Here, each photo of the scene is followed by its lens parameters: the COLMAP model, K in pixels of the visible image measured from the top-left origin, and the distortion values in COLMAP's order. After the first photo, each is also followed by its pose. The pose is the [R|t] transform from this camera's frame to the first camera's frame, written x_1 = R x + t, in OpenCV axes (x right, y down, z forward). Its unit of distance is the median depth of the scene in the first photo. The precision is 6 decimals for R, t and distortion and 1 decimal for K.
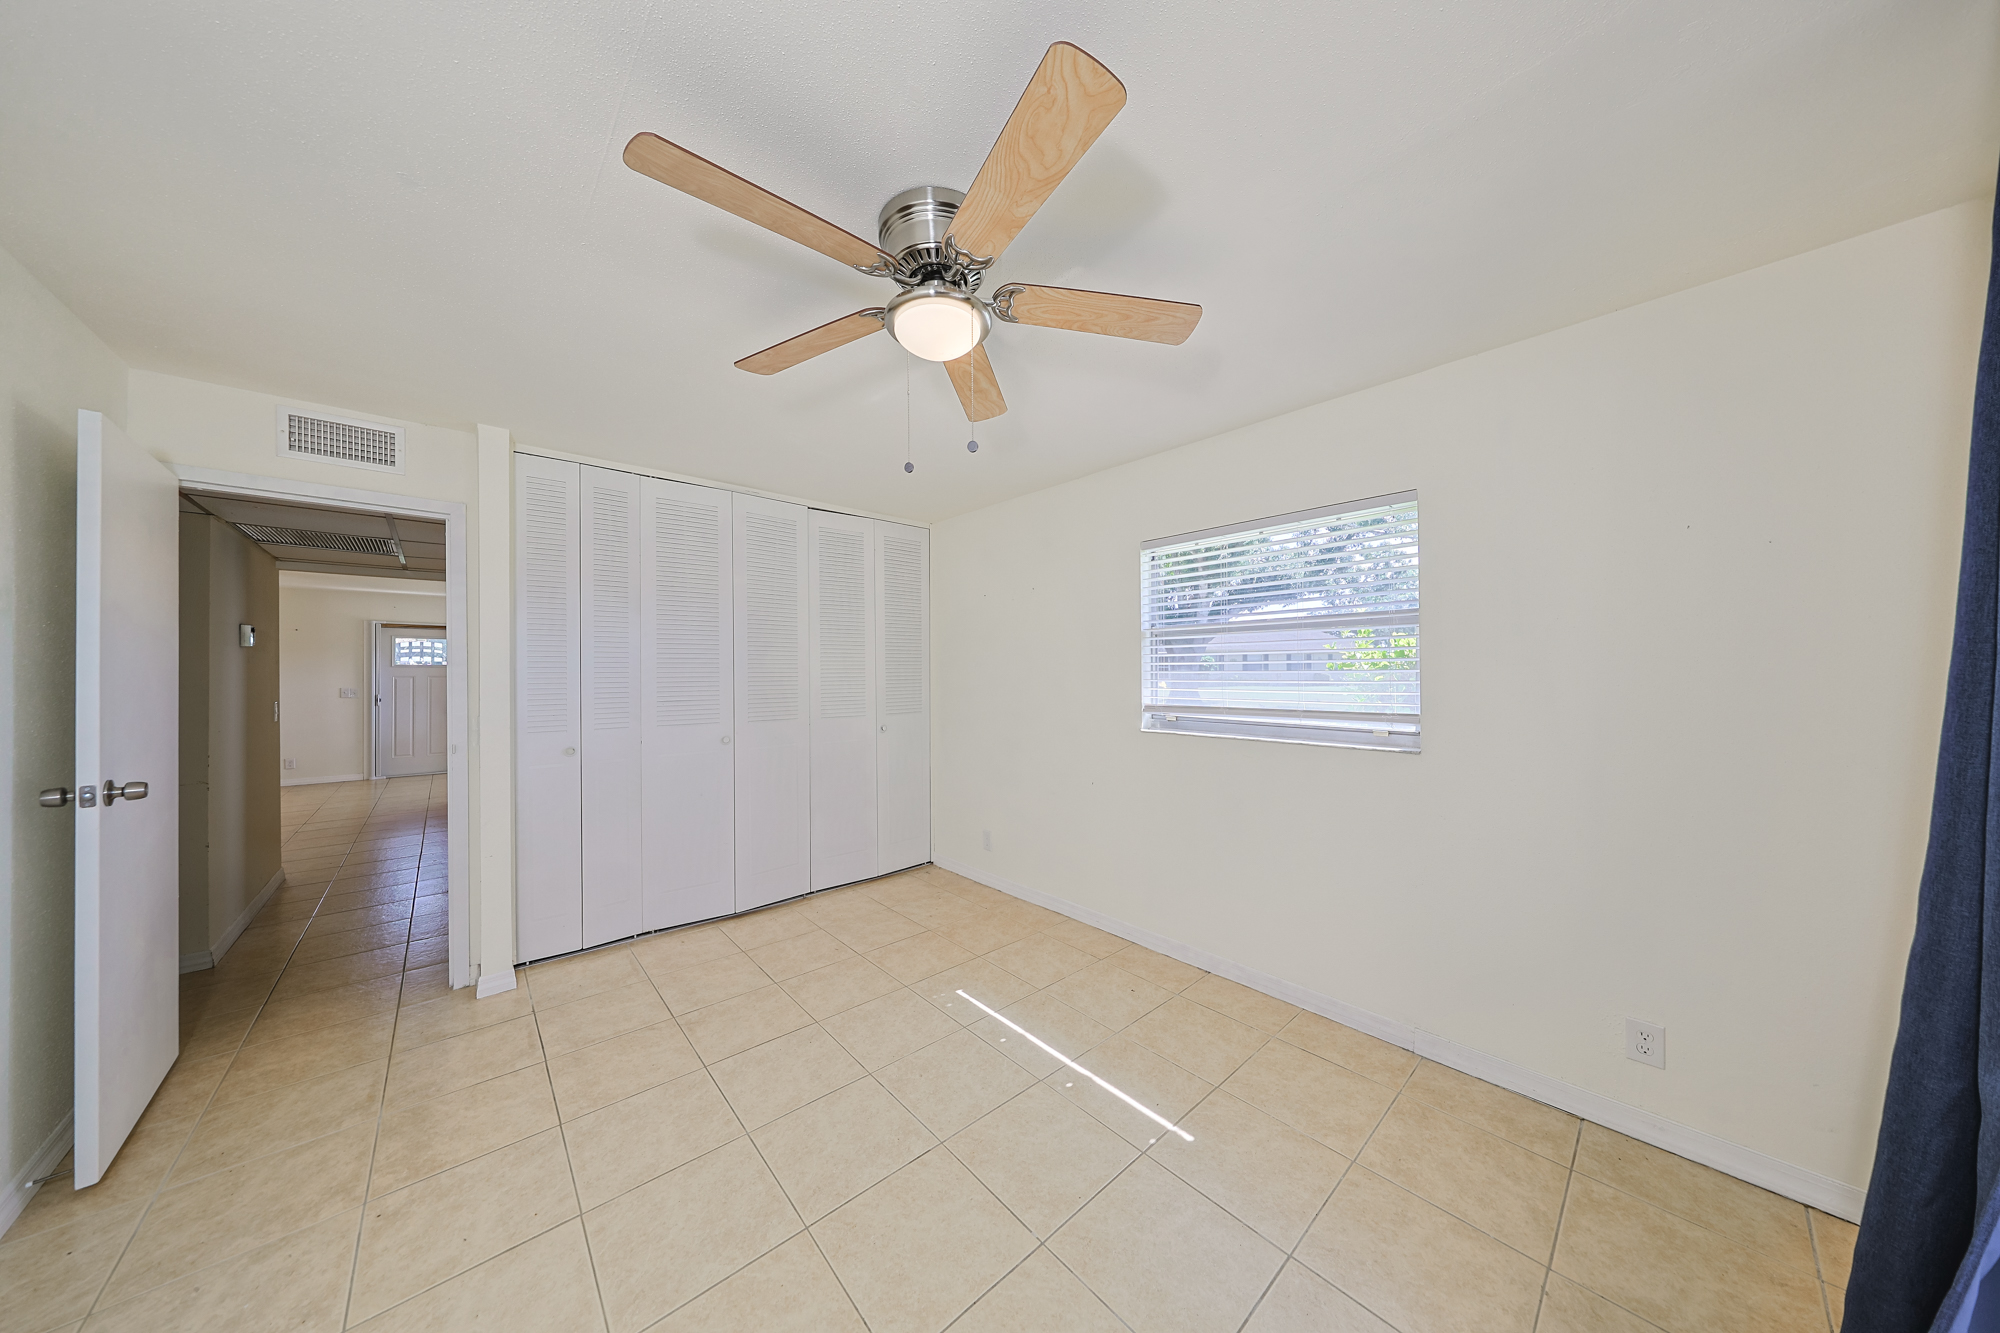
lens RADIAL K [[614.6, 0, 1000.2], [0, 614.6, 678.9], [0, 0, 1]] dist [-0.000527, 0.000005]
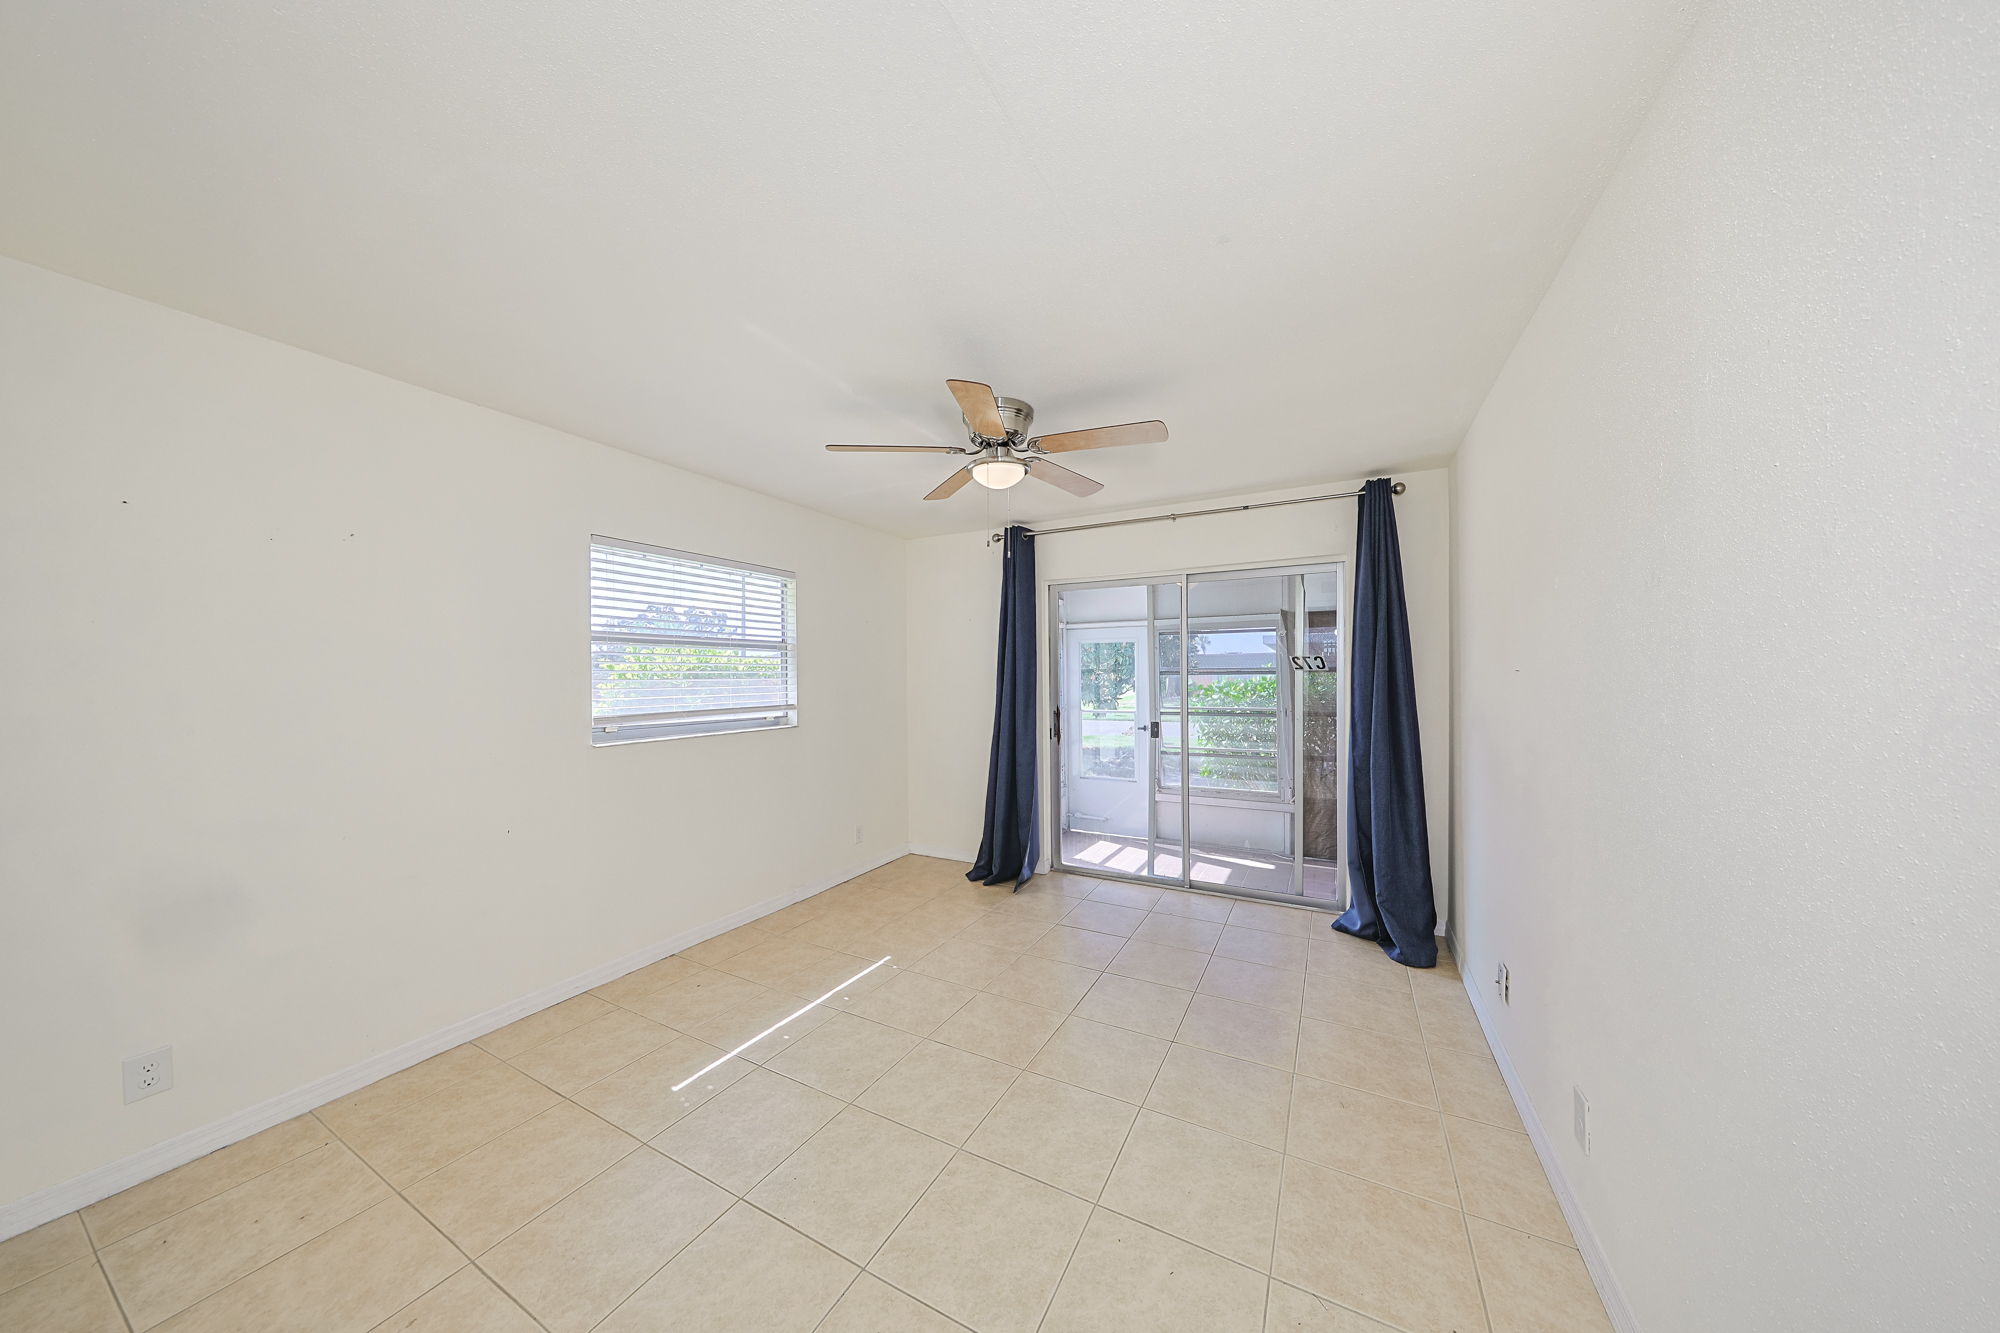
lens RADIAL K [[614.6, 0, 1005.0], [0, 614.6, 674.5], [0, 0, 1]] dist [-0.000527, 0.000005]
pose [[-0.345702, 0.009479, 0.938297, -1.149926], [0.015225, 0.999874, -0.004492, -0.008229], [-0.938221, 0.012732, -0.345803, 1.058109]]
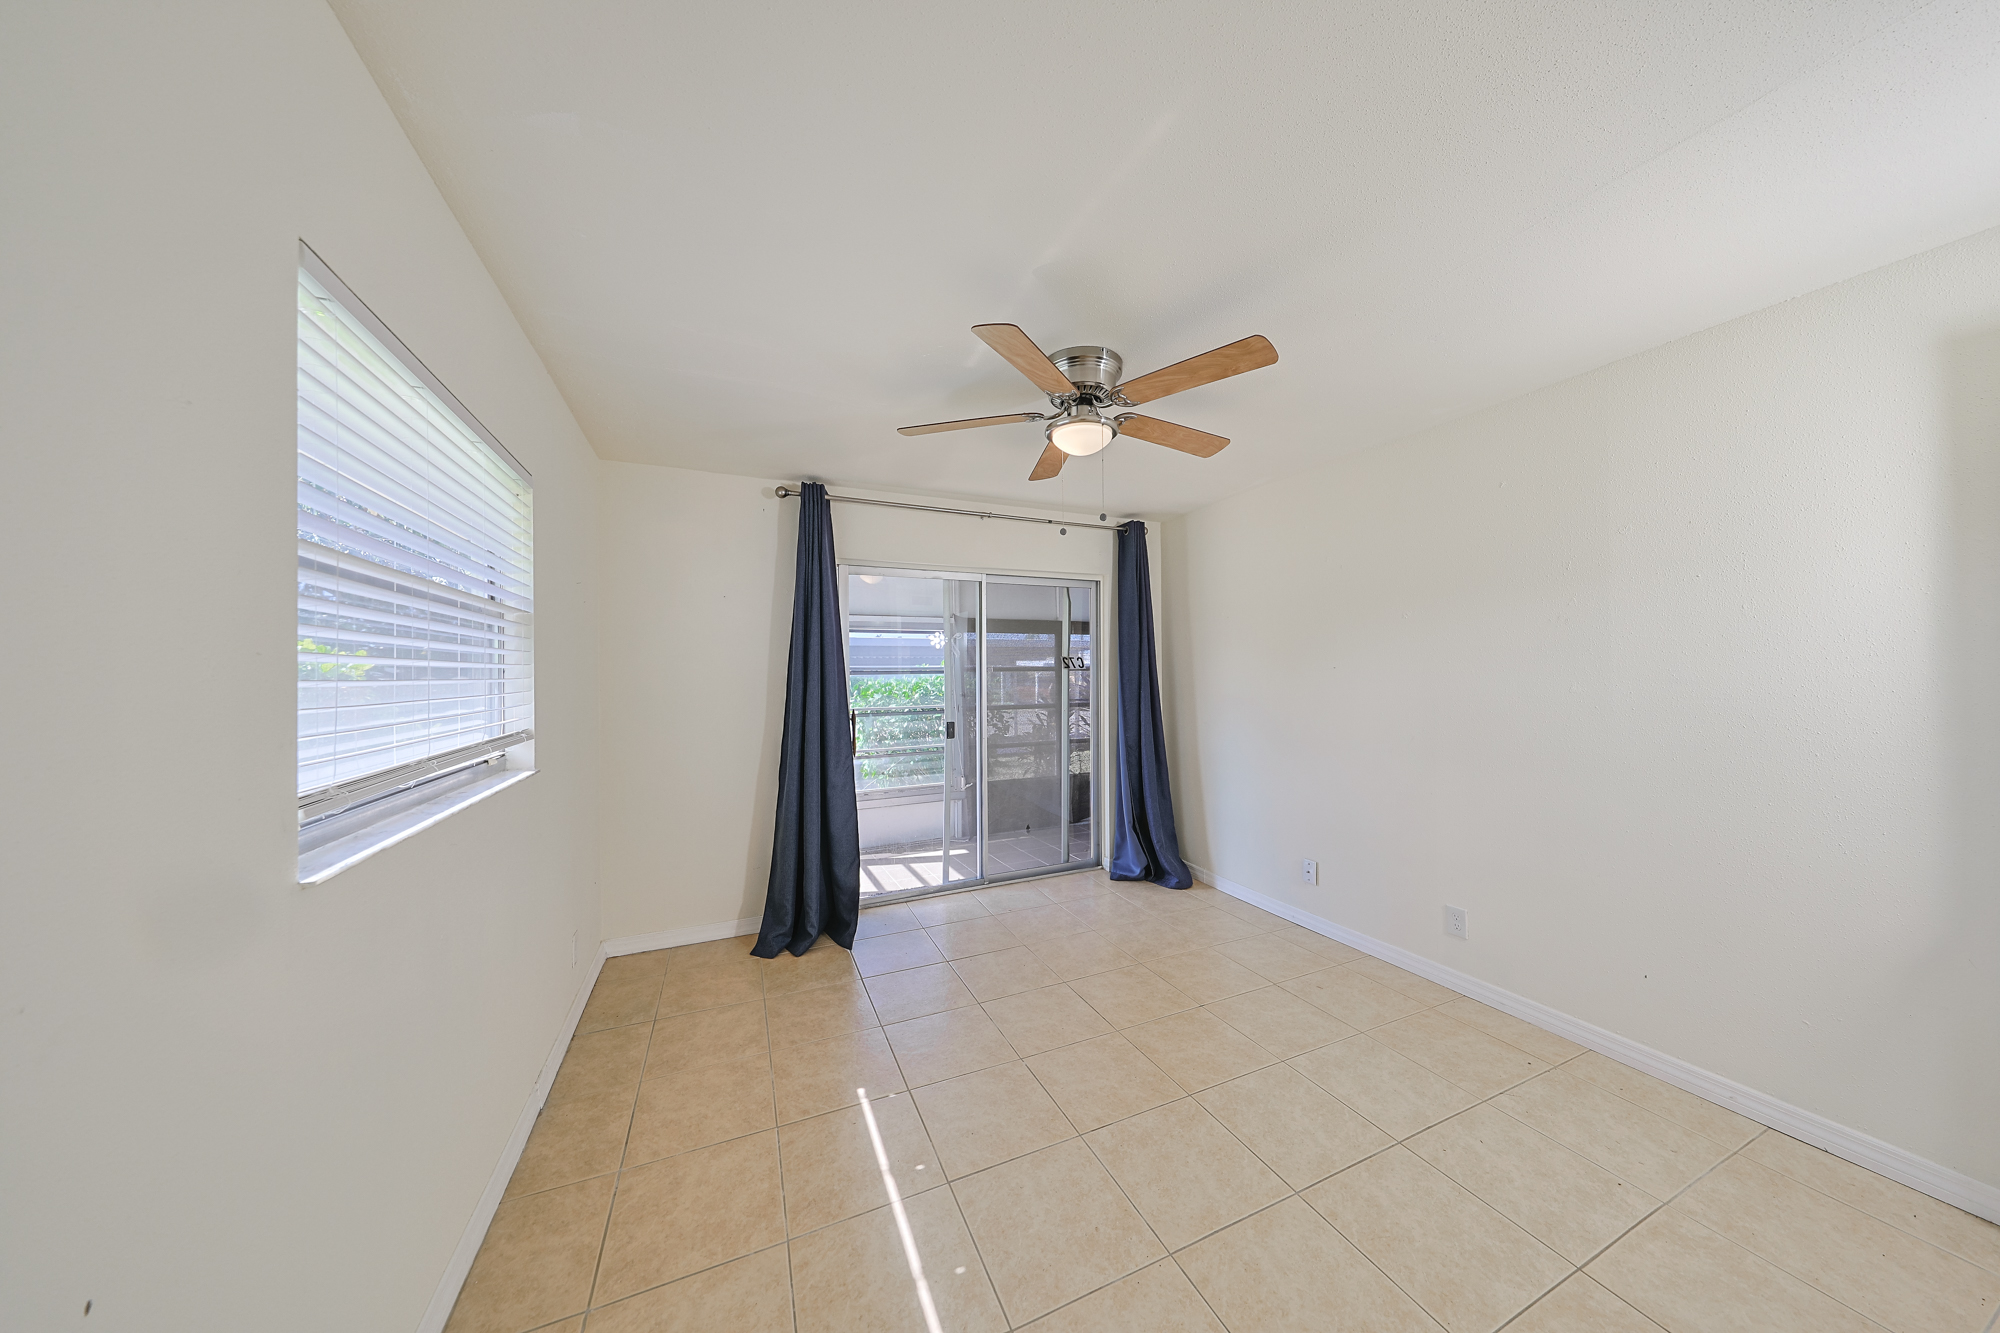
lens RADIAL K [[614.6, 0, 998.1], [0, 614.6, 673.6], [0, 0, 1]] dist [-0.000527, 0.000005]
pose [[-0.950339, 0.011715, 0.310995, -0.241960], [0.014209, 0.999882, 0.005754, -0.017791], [-0.310891, 0.009887, -0.950394, 1.657365]]
